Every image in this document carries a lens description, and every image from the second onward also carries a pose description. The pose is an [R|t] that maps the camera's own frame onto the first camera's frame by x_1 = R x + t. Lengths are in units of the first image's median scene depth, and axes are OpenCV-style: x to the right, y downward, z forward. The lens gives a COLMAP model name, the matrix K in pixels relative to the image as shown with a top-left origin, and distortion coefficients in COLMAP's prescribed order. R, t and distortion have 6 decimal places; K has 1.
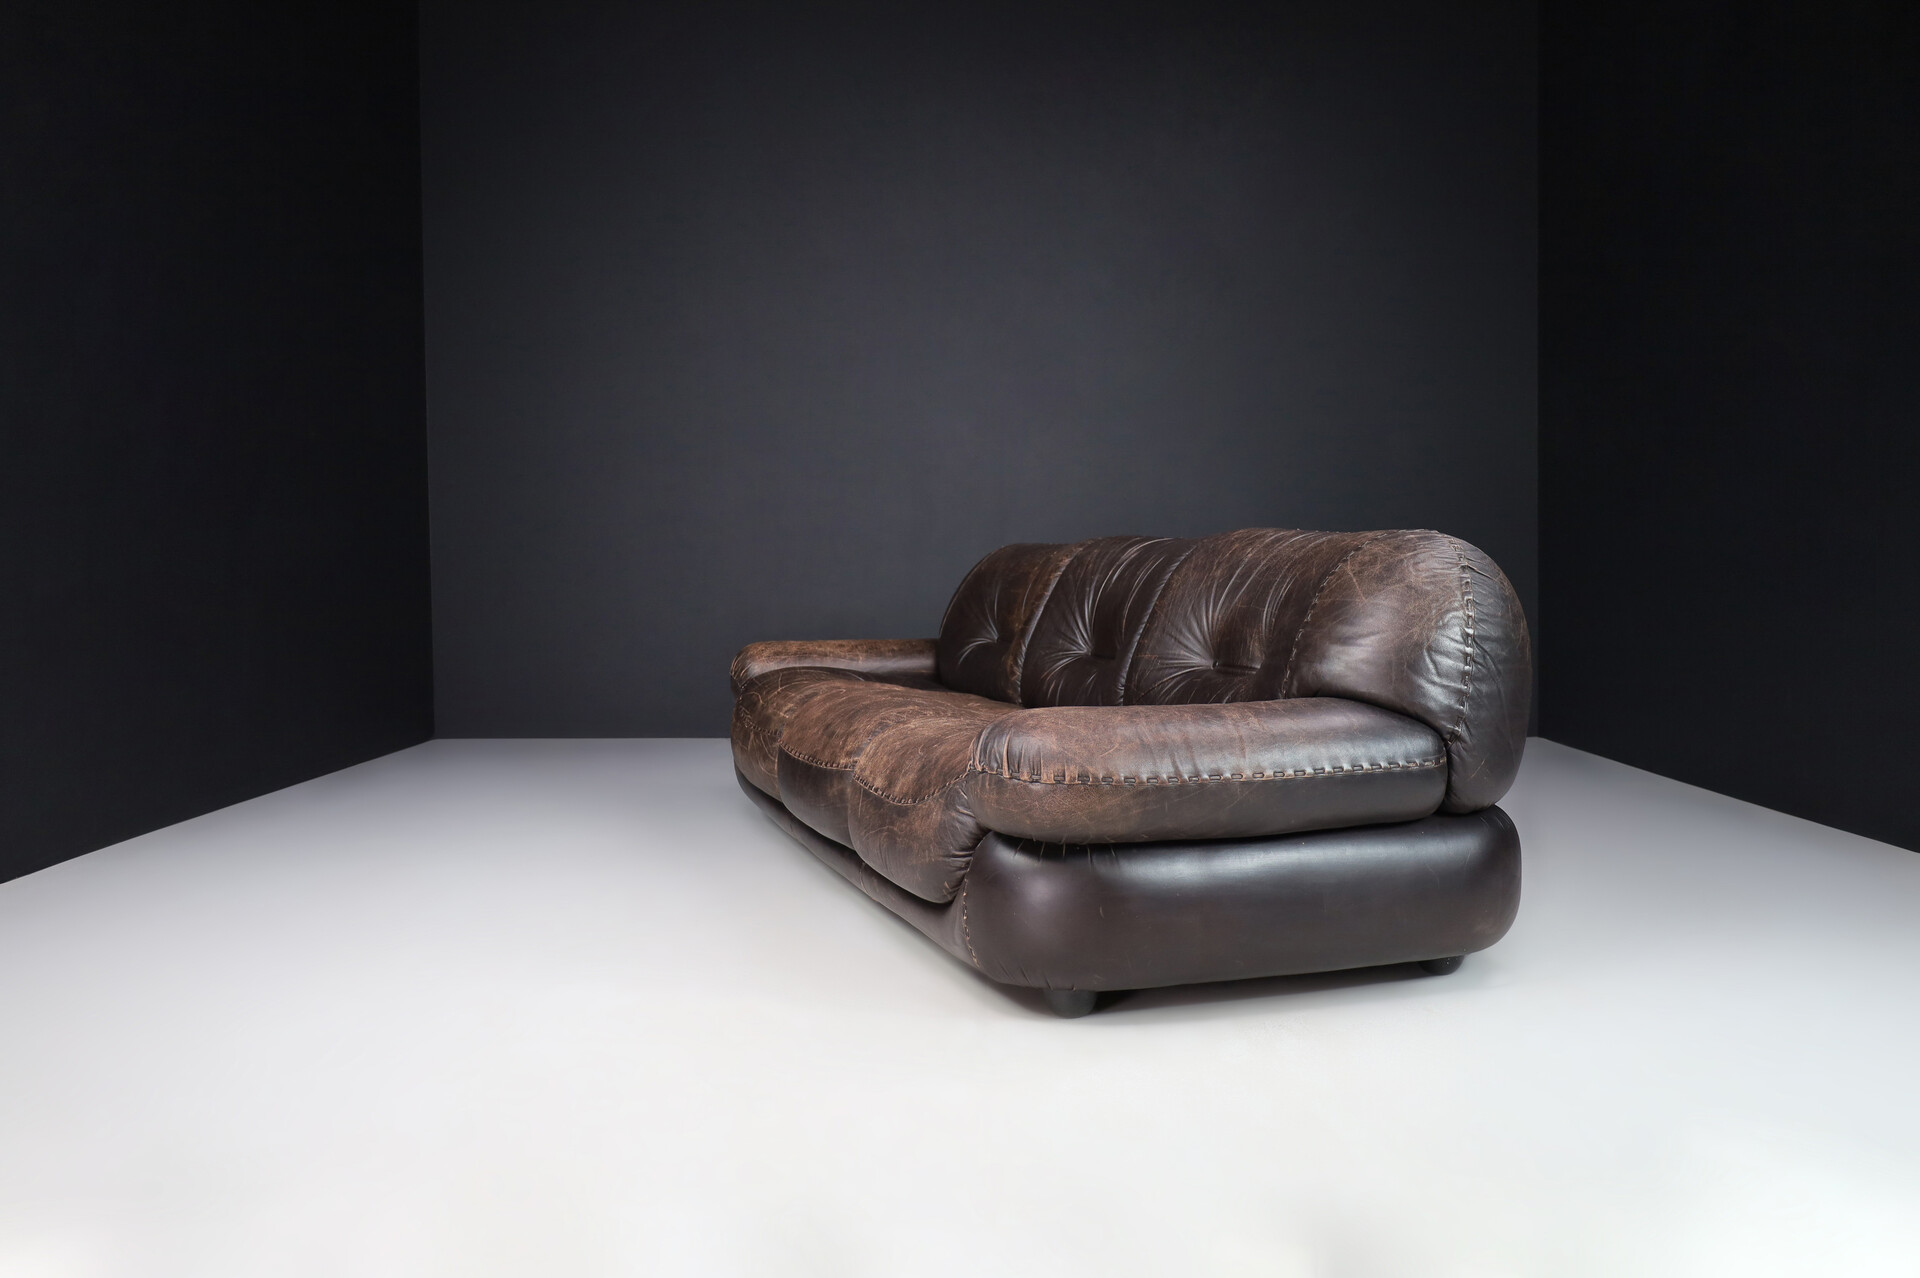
lens RADIAL K [[1499.4, 0, 960.0], [0, 1499.4, 639.0], [0, 0, 1]] dist [-0.023834, 0.000825]
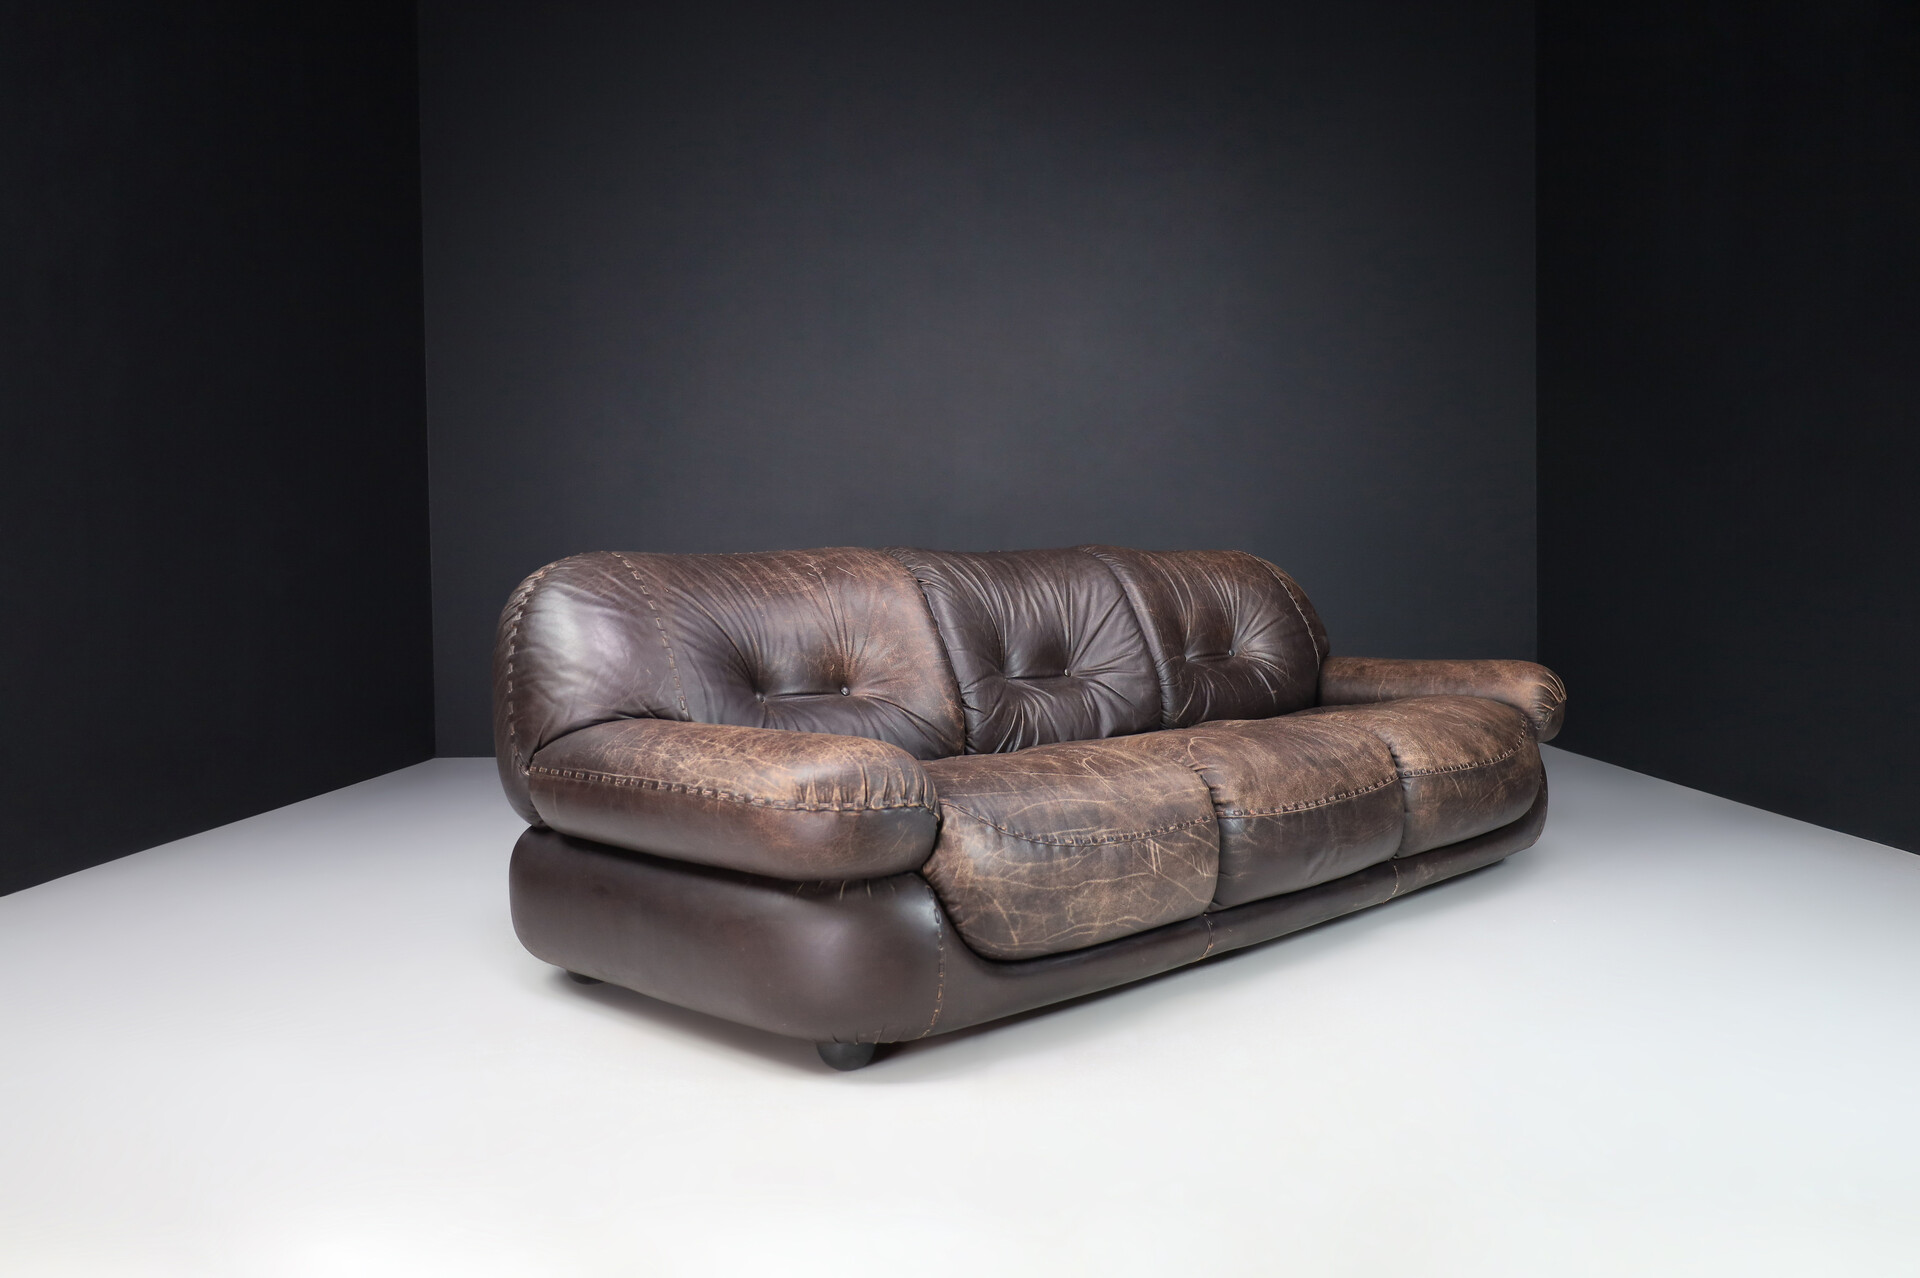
lens RADIAL K [[1499.4, 0, 960.0], [0, 1499.4, 639.0], [0, 0, 1]] dist [-0.023834, 0.000825]
pose [[-0.427186, -0.030736, 0.903641, -0.593154], [0.064218, 0.995867, 0.064232, -0.060407], [-0.901880, 0.085469, -0.423447, 1.179219]]
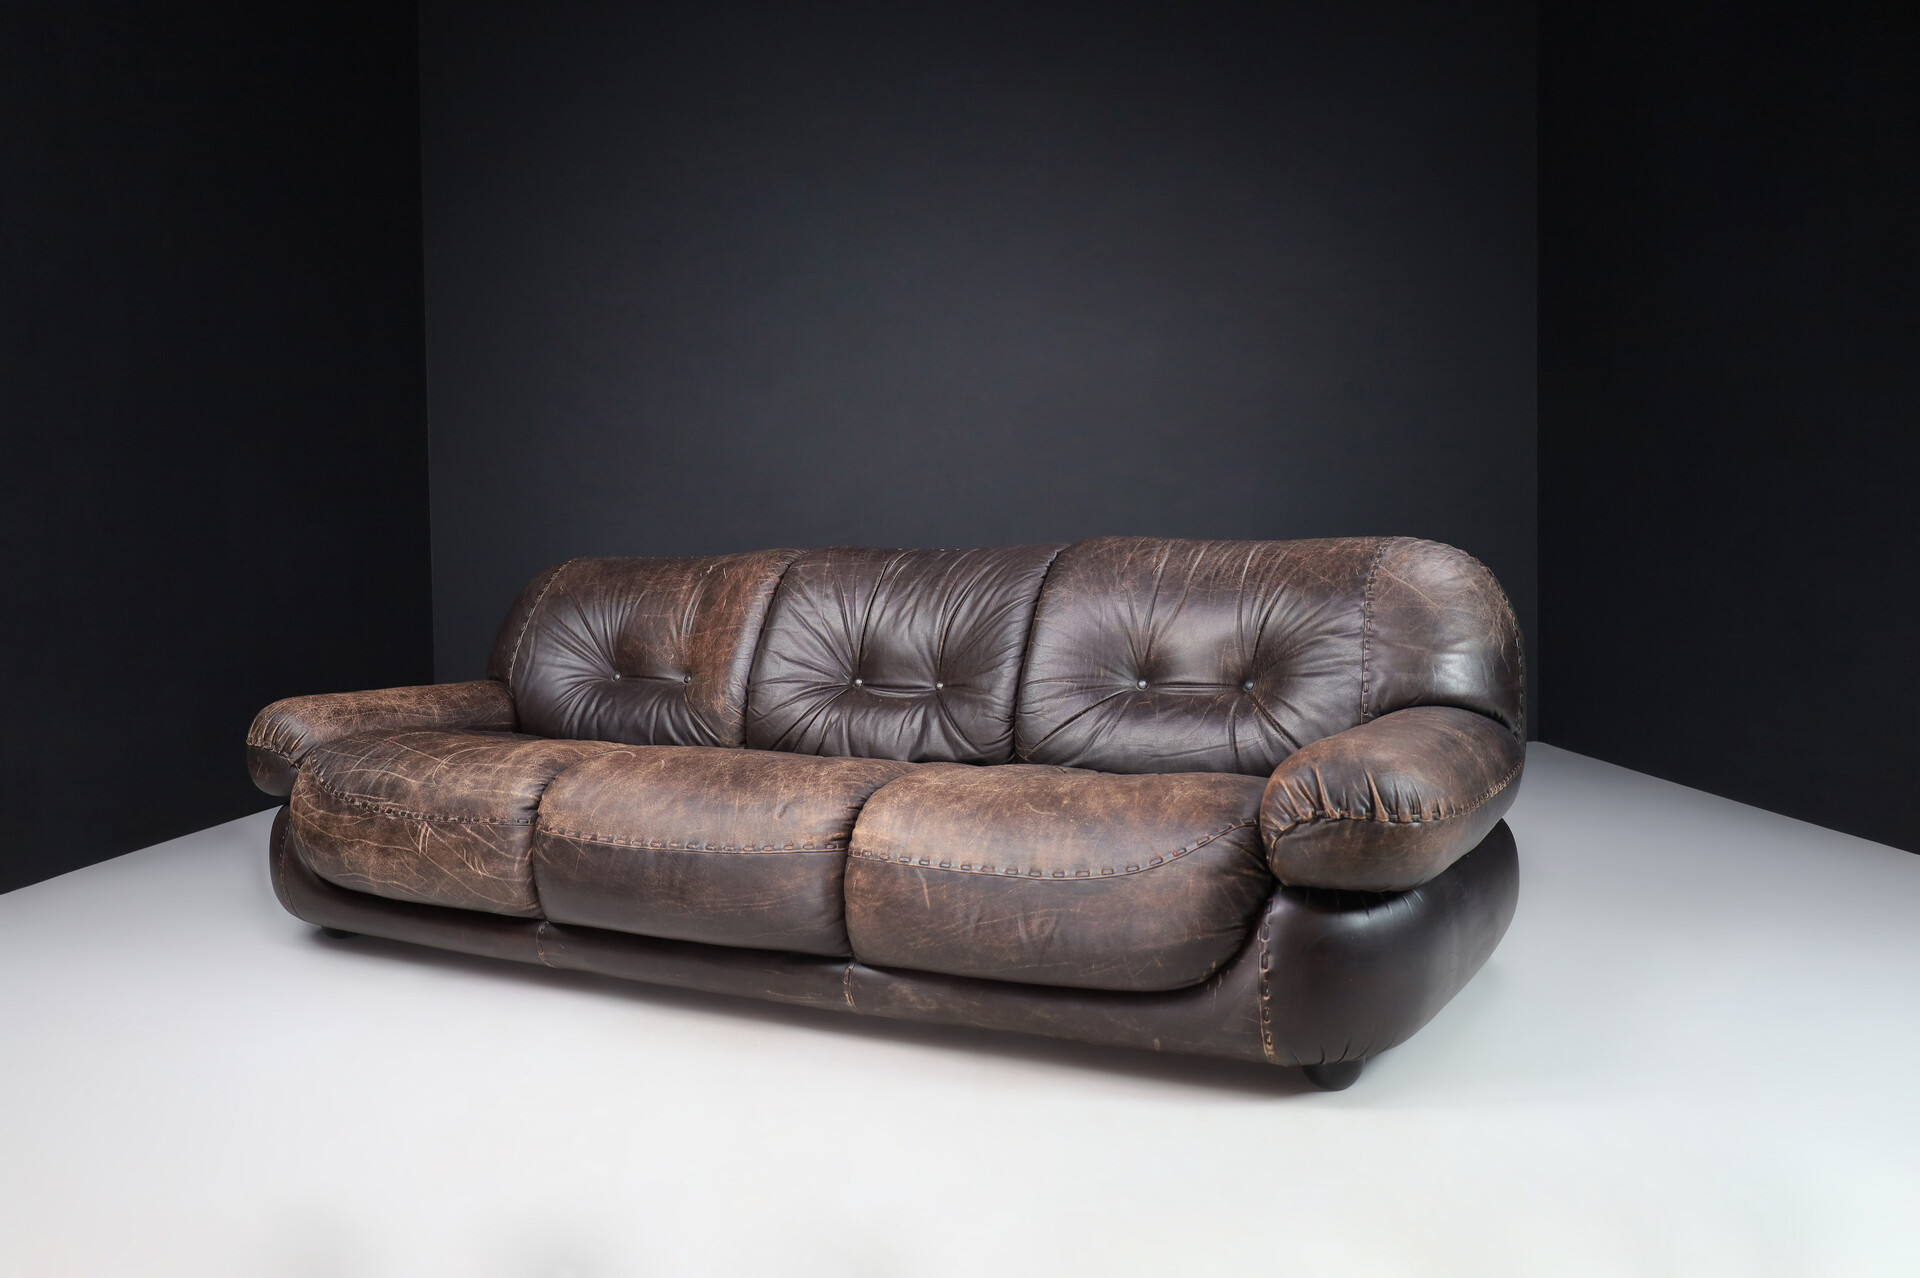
lens RADIAL K [[1499.4, 0, 960.0], [0, 1499.4, 639.0], [0, 0, 1]] dist [-0.023834, 0.000825]
pose [[0.735427, -0.036002, 0.676647, -0.375081], [0.046874, 0.998898, 0.002202, -0.012648], [-0.675981, 0.030098, 0.736304, 0.278850]]
